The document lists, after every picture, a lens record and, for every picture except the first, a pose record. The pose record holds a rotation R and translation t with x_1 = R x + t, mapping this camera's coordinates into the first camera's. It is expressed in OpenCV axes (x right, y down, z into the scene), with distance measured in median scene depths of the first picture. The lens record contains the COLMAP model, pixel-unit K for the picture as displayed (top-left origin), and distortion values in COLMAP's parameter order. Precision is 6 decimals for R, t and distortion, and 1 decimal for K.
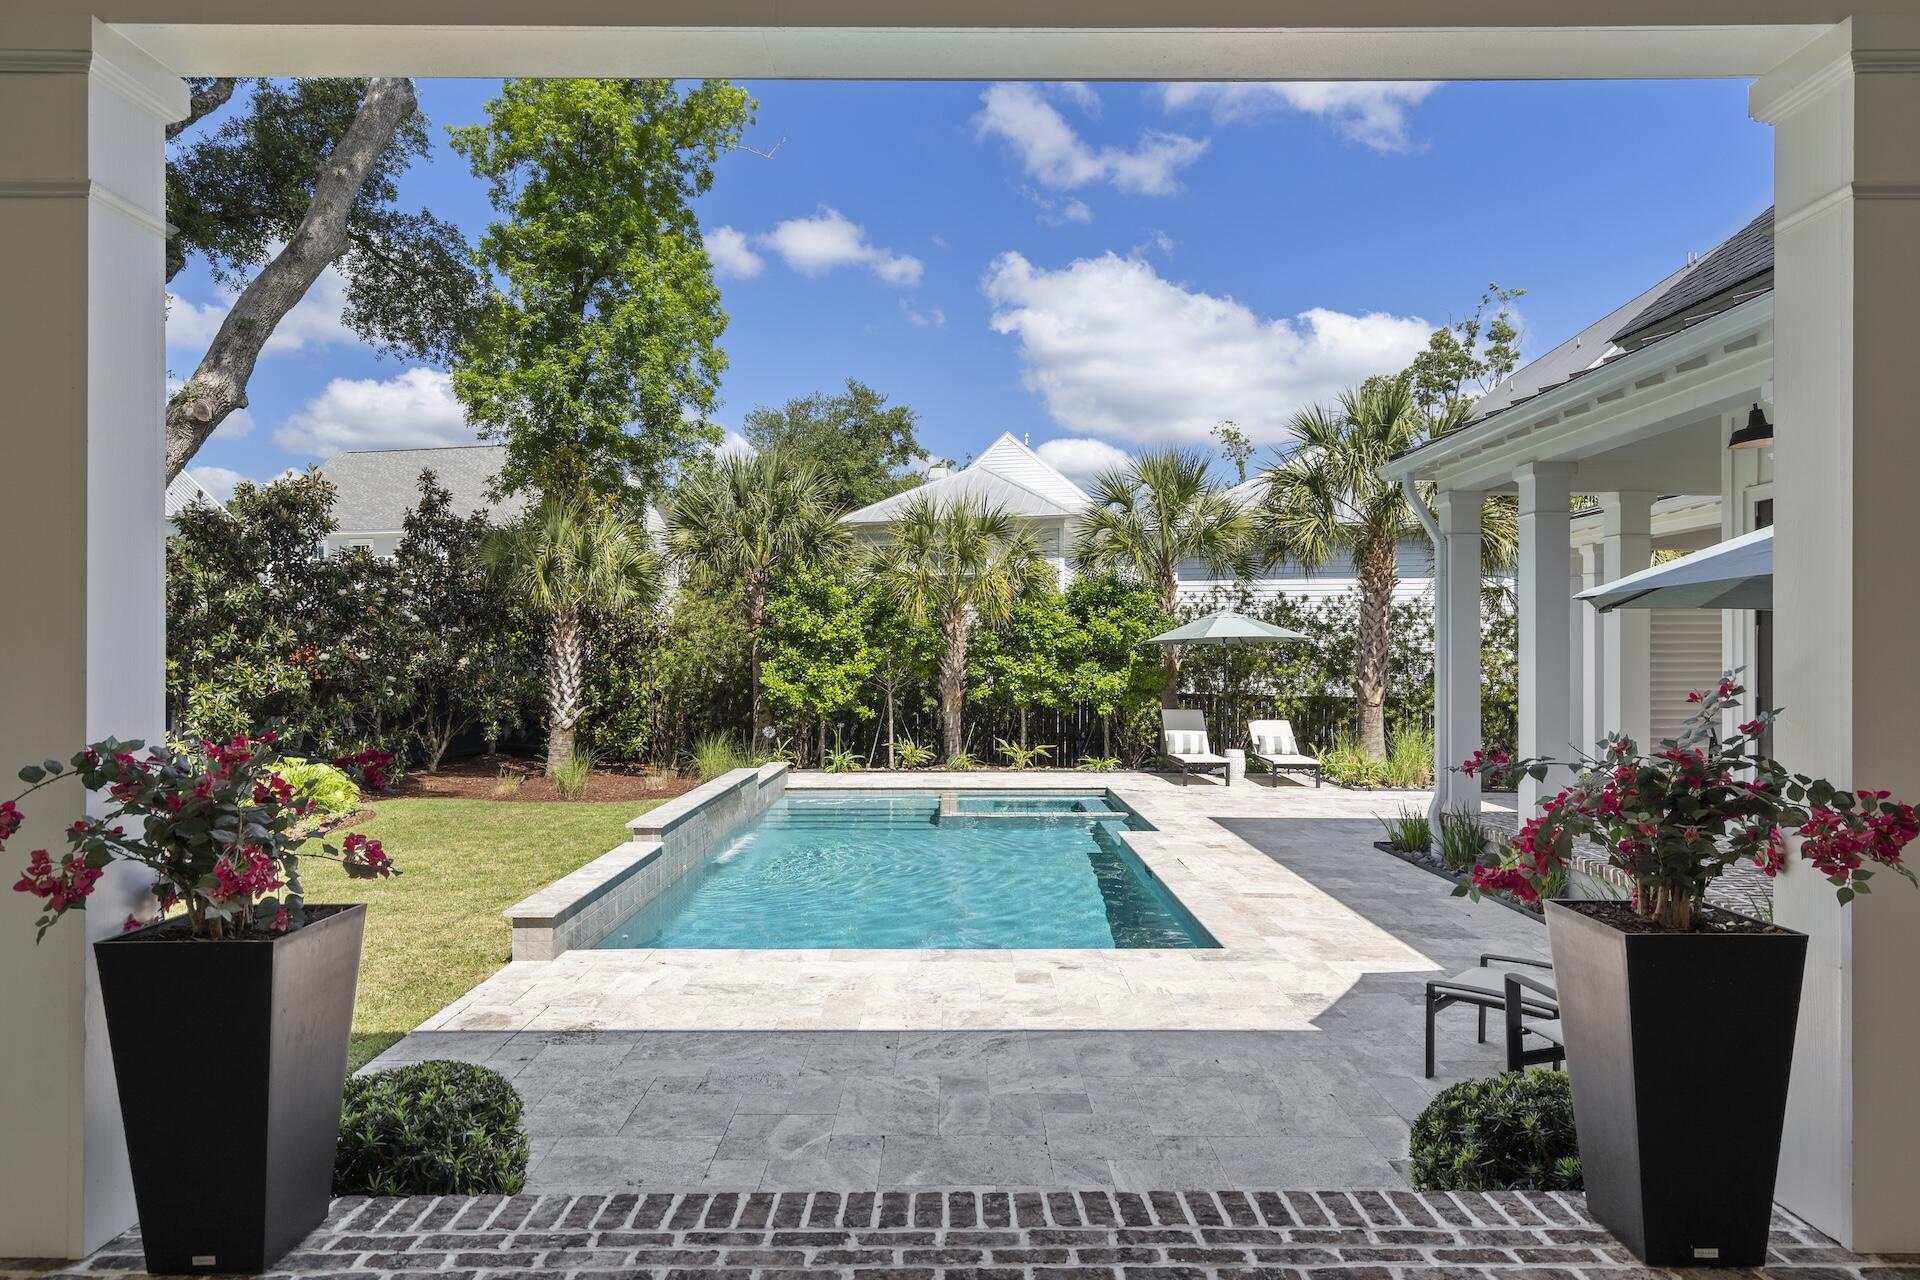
lens RADIAL K [[1178.3, 0, 959.4], [0, 1178.3, 649.1], [0, 0, 1]] dist [0.019114, -0.001488]
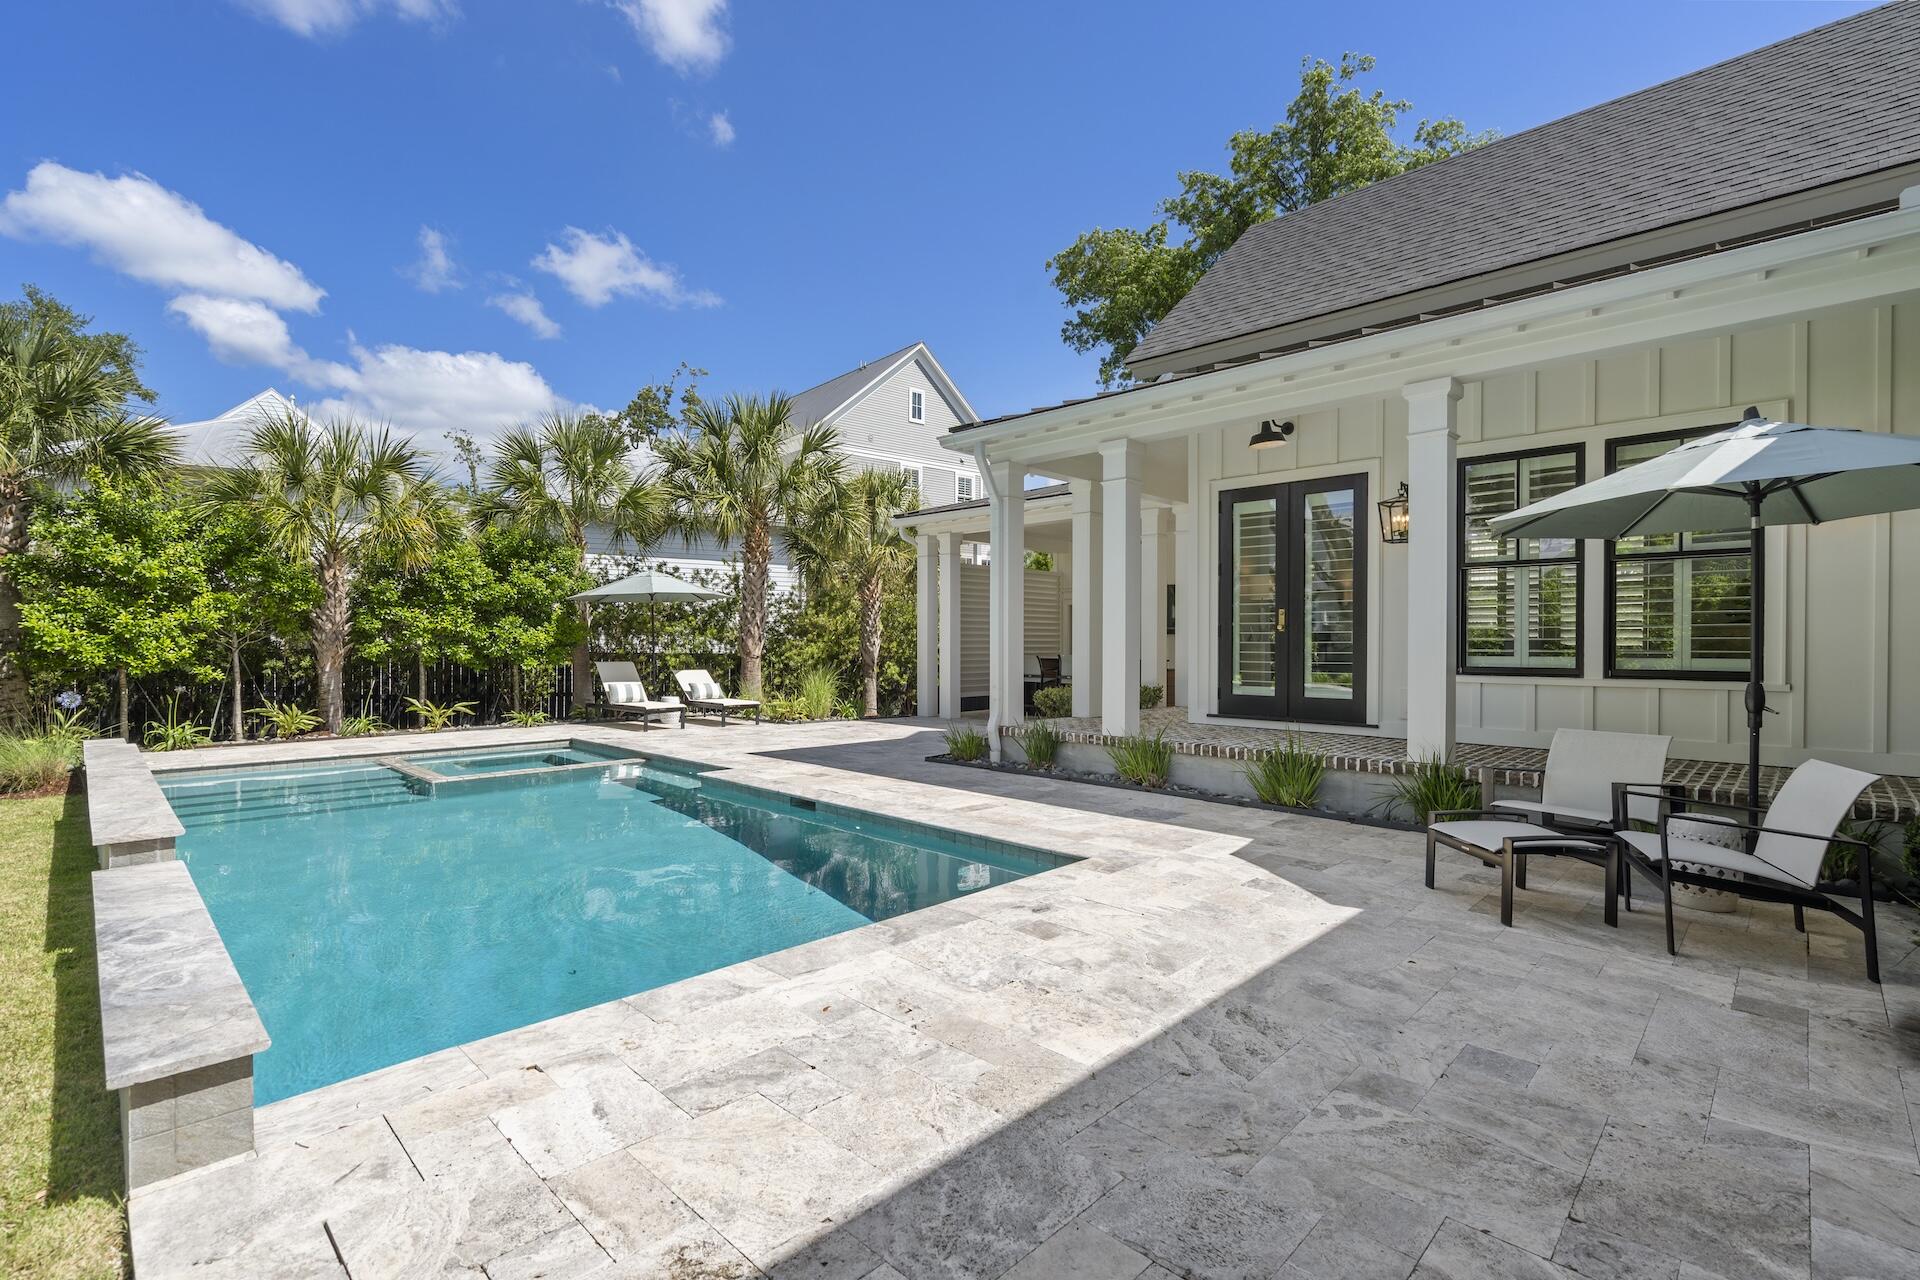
lens RADIAL K [[874.9, 0, 964.1], [0, 874.9, 643.3], [0, 0, 1]] dist [-0.003964, -0.000159]
pose [[0.697806, 0.001409, 0.716286, -0.148326], [-0.006637, 0.999968, 0.004499, 0.028028], [-0.716257, -0.007893, 0.697792, 0.223061]]
